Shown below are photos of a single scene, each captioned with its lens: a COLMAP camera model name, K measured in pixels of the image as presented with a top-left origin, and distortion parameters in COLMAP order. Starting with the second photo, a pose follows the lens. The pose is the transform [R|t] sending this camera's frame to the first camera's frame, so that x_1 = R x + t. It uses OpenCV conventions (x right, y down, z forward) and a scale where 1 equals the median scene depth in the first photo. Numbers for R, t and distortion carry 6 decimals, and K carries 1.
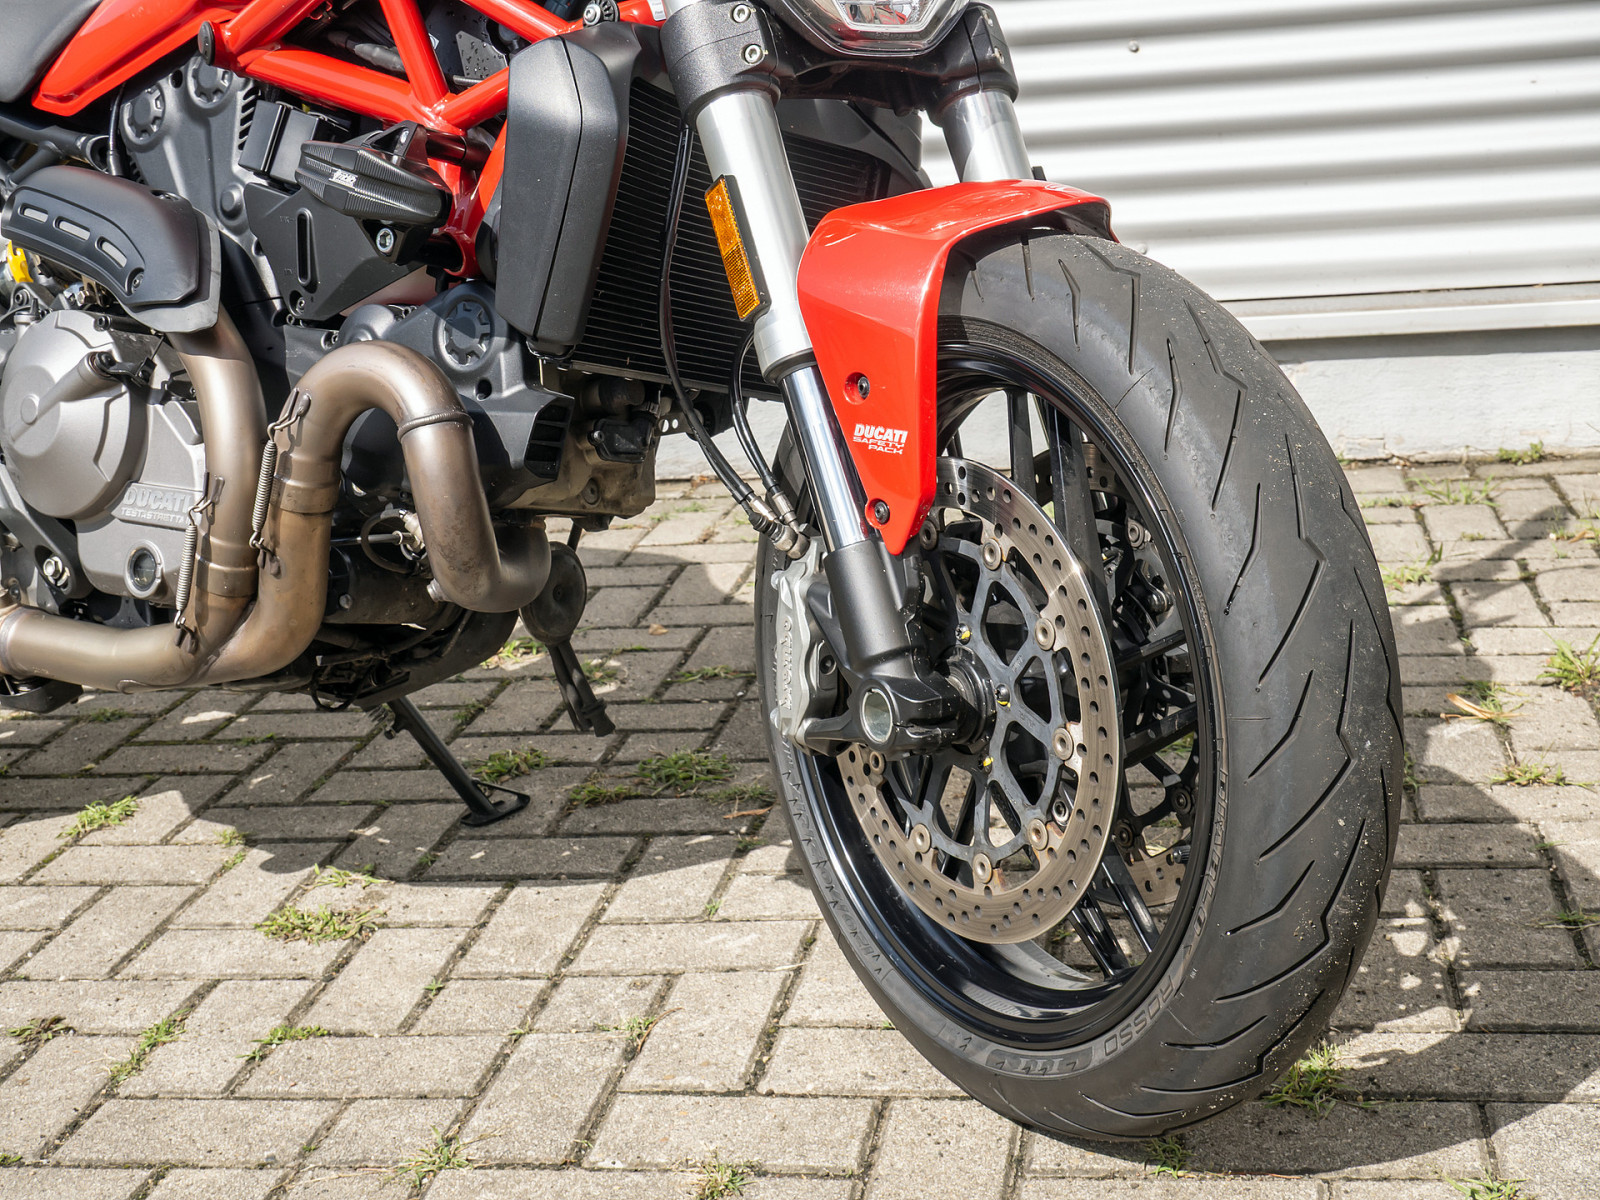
lens RADIAL K [[2171.7, 0, 777.5], [0, 2171.7, 621.3], [0, 0, 1]] dist [0.014004, 0.095286]
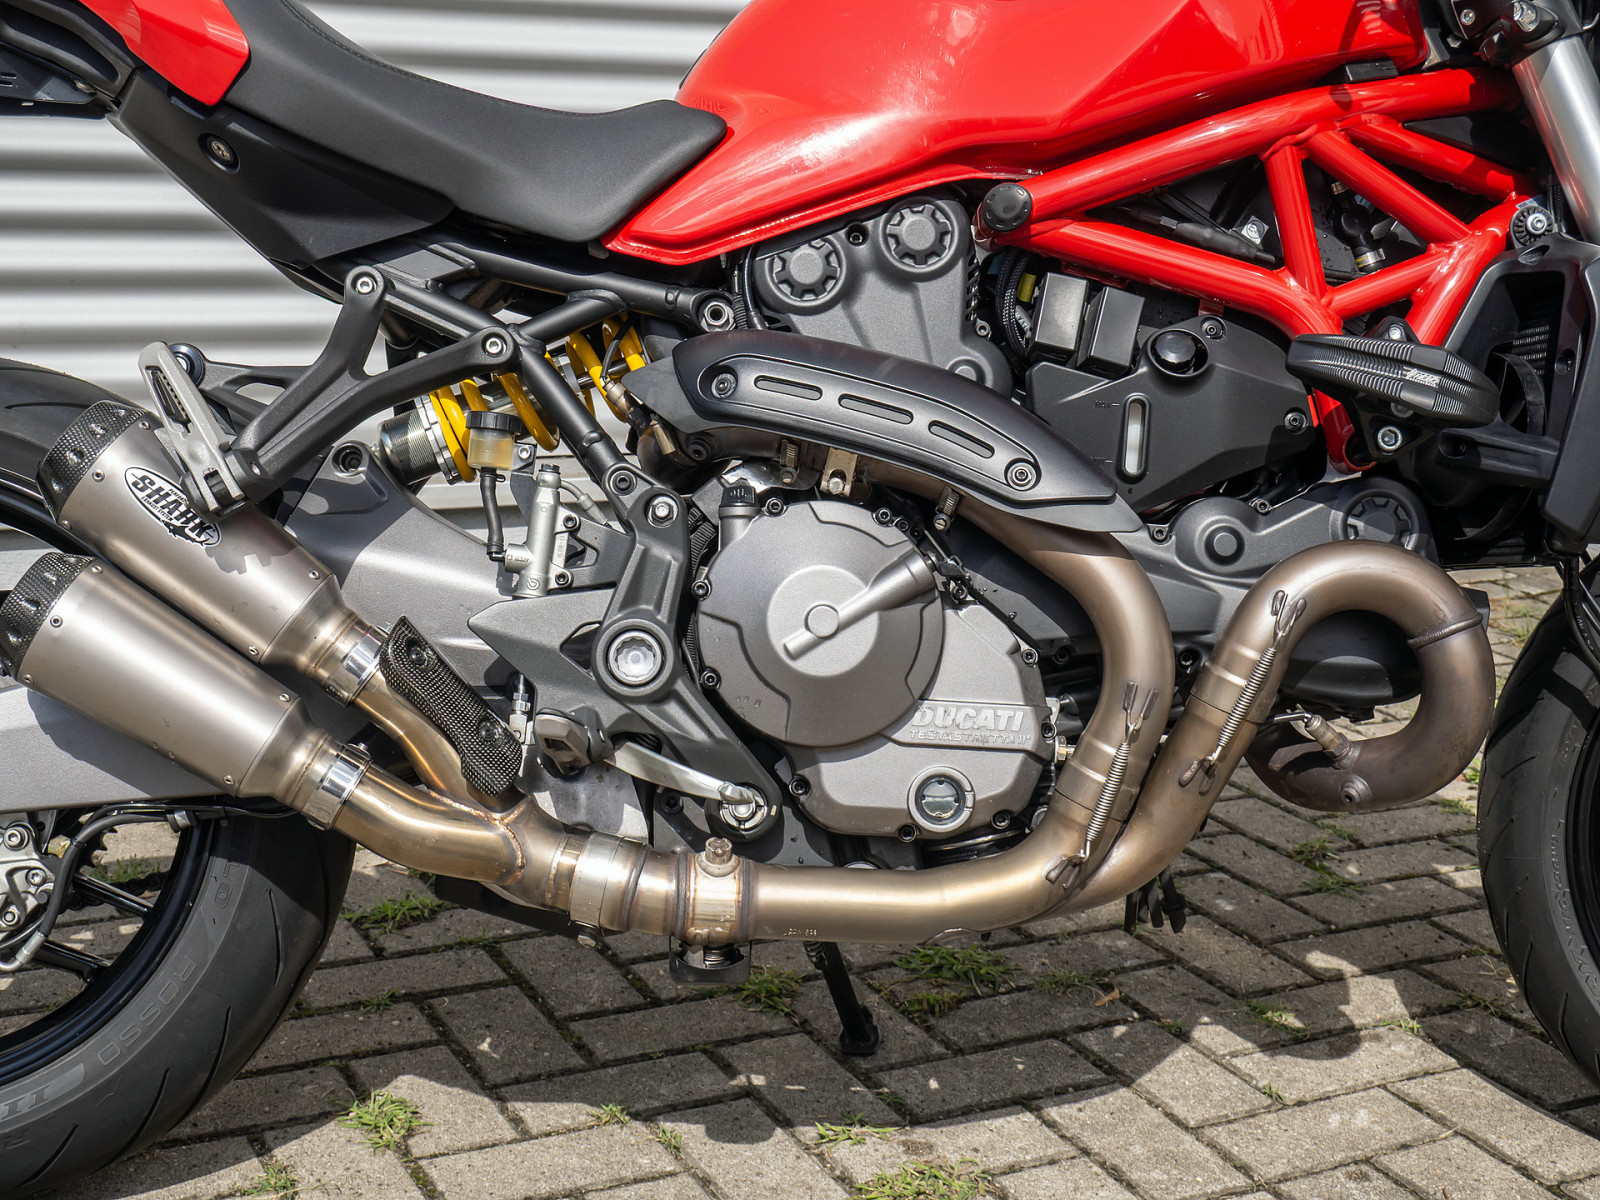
lens RADIAL K [[2297.0, 0, 800.0], [0, 2297.0, 600.0], [0, 0, 1]] dist [0.042695, -0.056549]
pose [[0.797100, -0.032420, 0.602977, -0.905861], [0.068265, 0.996994, -0.036637, -0.074827], [-0.599977, 0.070365, 0.796917, 0.305071]]
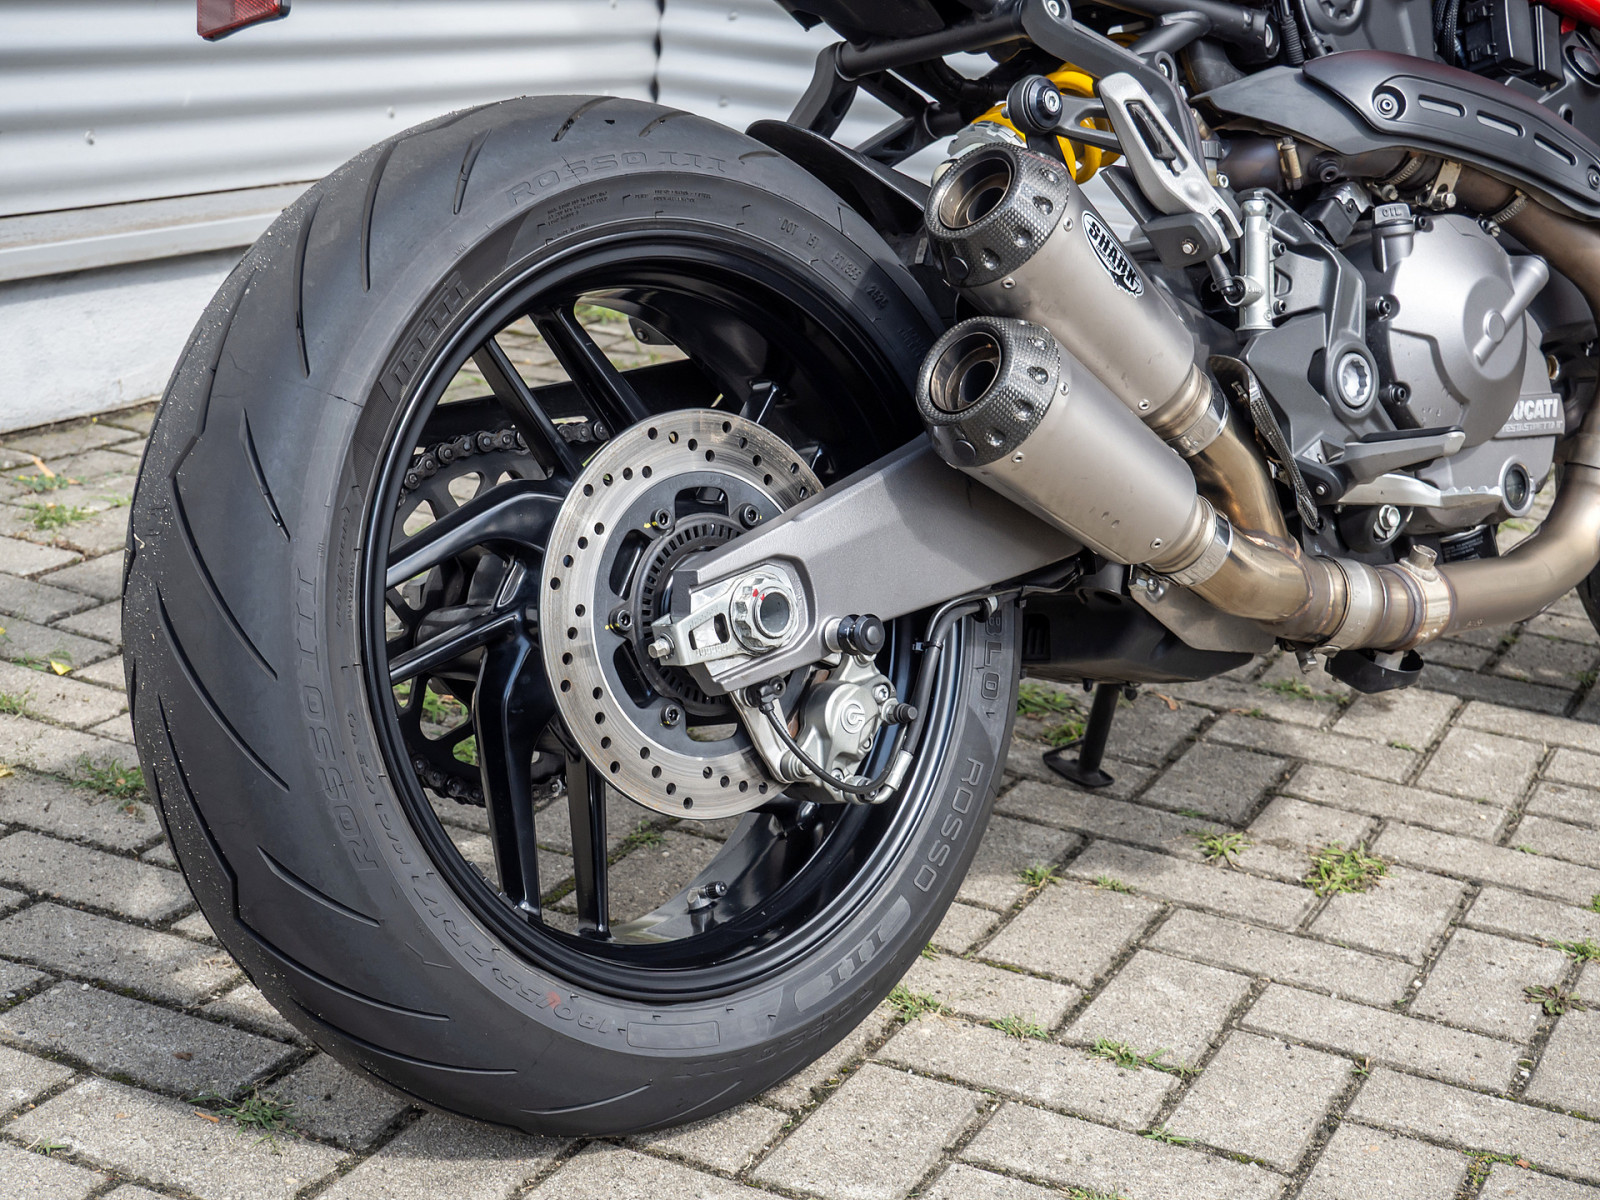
lens RADIAL K [[2718.4, 0, 800.0], [0, 2718.4, 600.0], [0, 0, 1]] dist [0.013513, -0.012482]
pose [[0.220616, -0.164667, 0.961360, -1.534153], [0.162016, 0.978139, 0.130361, -0.183499], [-0.961810, 0.126996, 0.242472, 1.043647]]
